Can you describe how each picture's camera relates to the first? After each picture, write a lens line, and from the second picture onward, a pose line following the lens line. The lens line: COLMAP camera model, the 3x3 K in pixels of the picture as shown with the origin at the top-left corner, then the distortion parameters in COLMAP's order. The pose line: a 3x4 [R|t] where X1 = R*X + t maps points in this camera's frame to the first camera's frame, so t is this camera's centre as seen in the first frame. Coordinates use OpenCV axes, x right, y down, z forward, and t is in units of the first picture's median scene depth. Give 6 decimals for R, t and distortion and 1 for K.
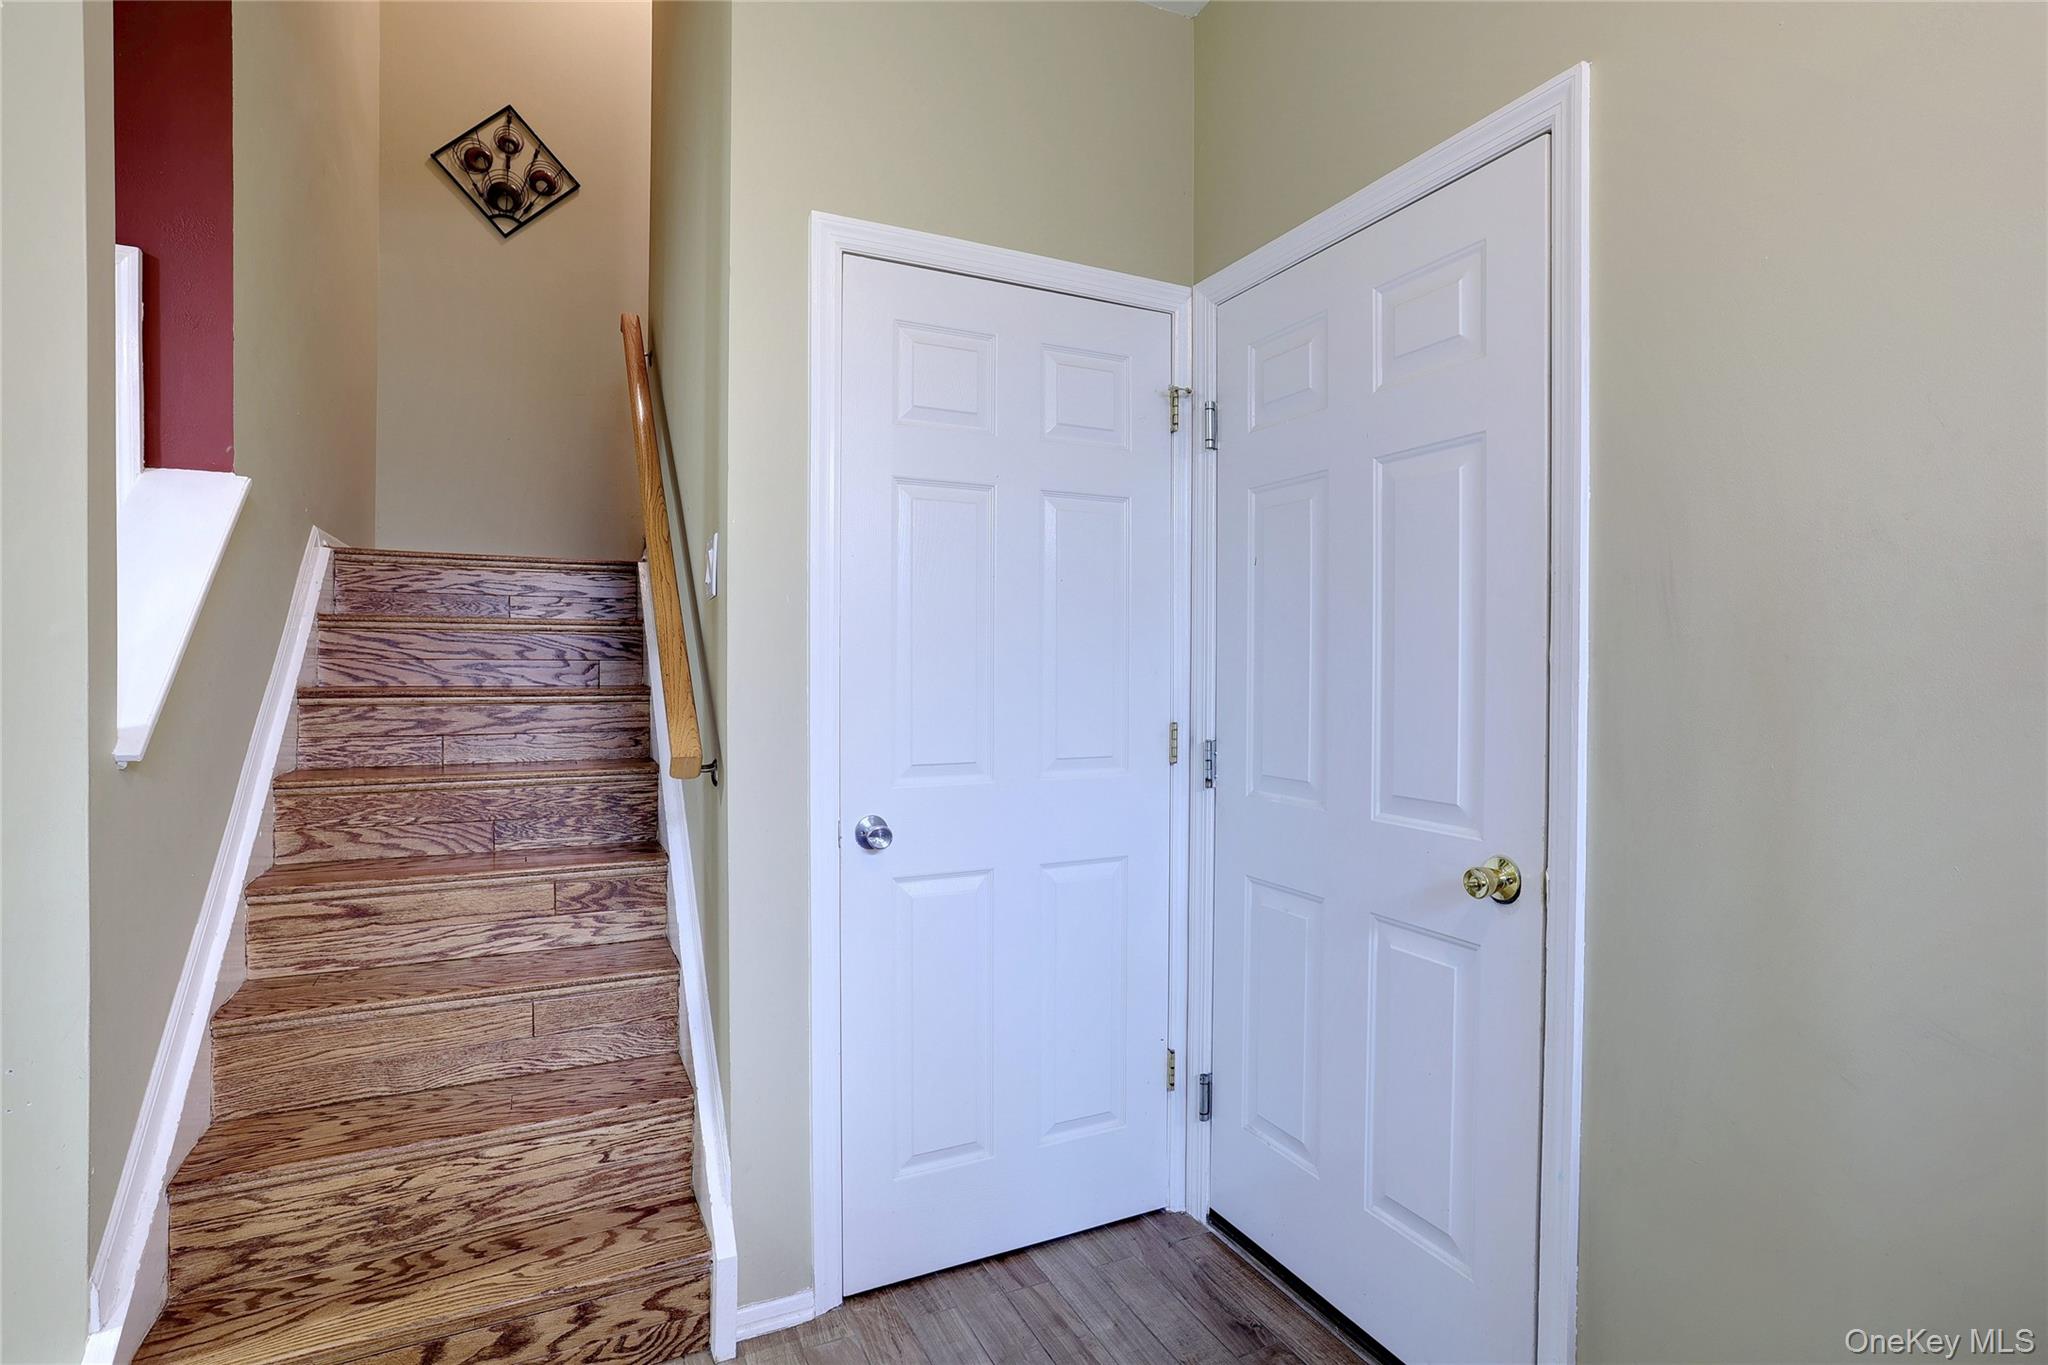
lens RADIAL K [[993.9, 0, 1020.6], [0, 993.9, 675.5], [0, 0, 1]] dist [-0.047412, 0.023531]
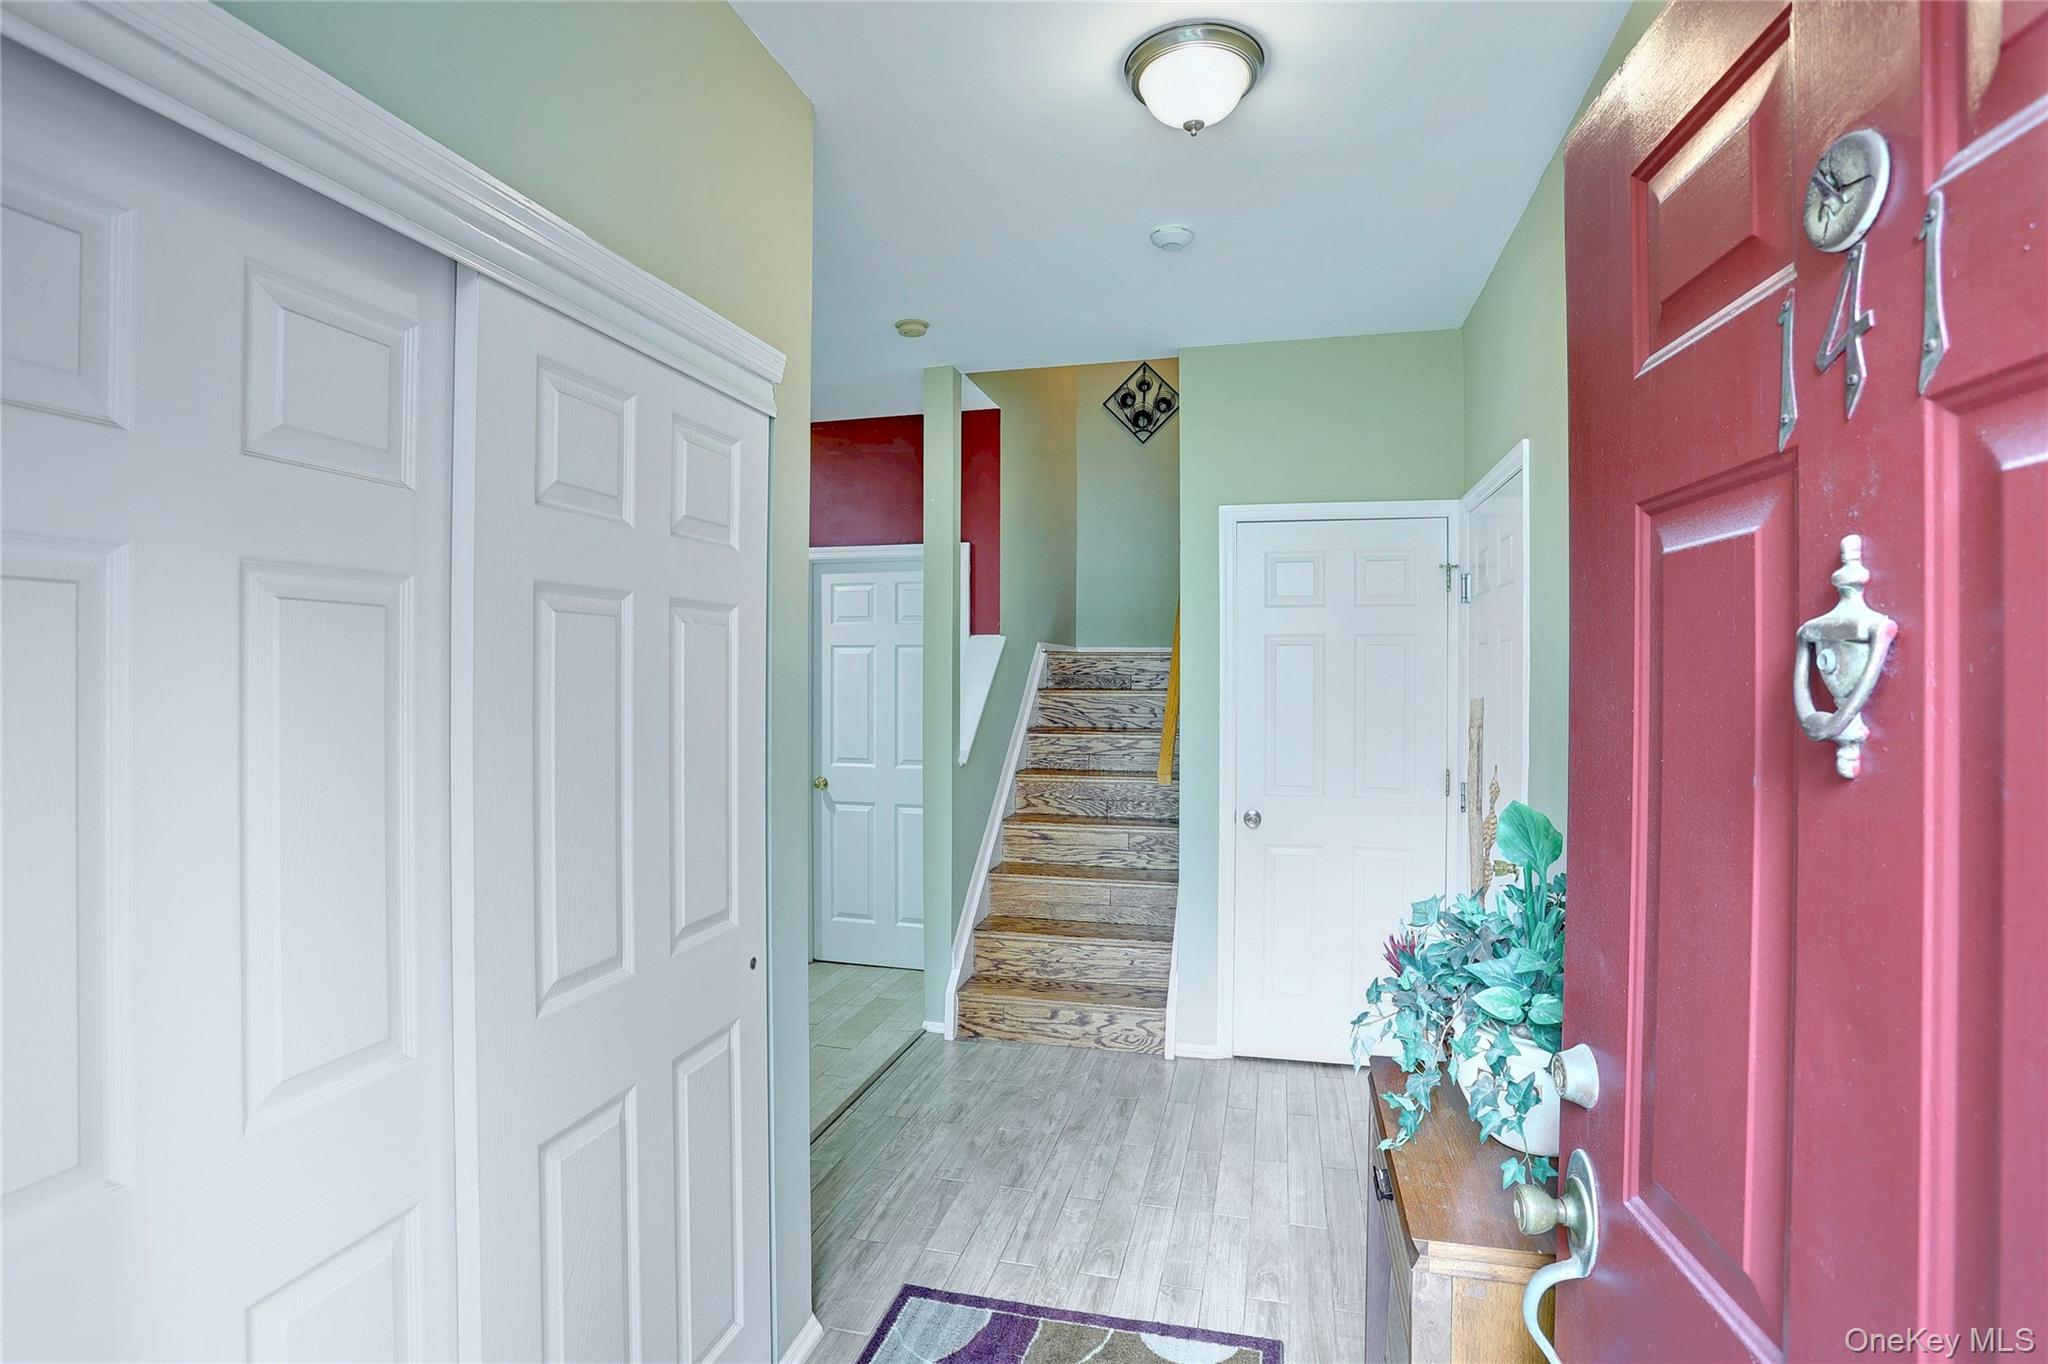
lens RADIAL K [[995.3, 0, 1022.7], [0, 995.3, 671.5], [0, 0, 1]] dist [-0.075514, 0.032924]
pose [[0.768599, -0.002358, -0.639726, 0.628347], [-0.005108, 0.999939, -0.009823, -0.091991], [0.639710, 0.010818, 0.768540, -0.656096]]
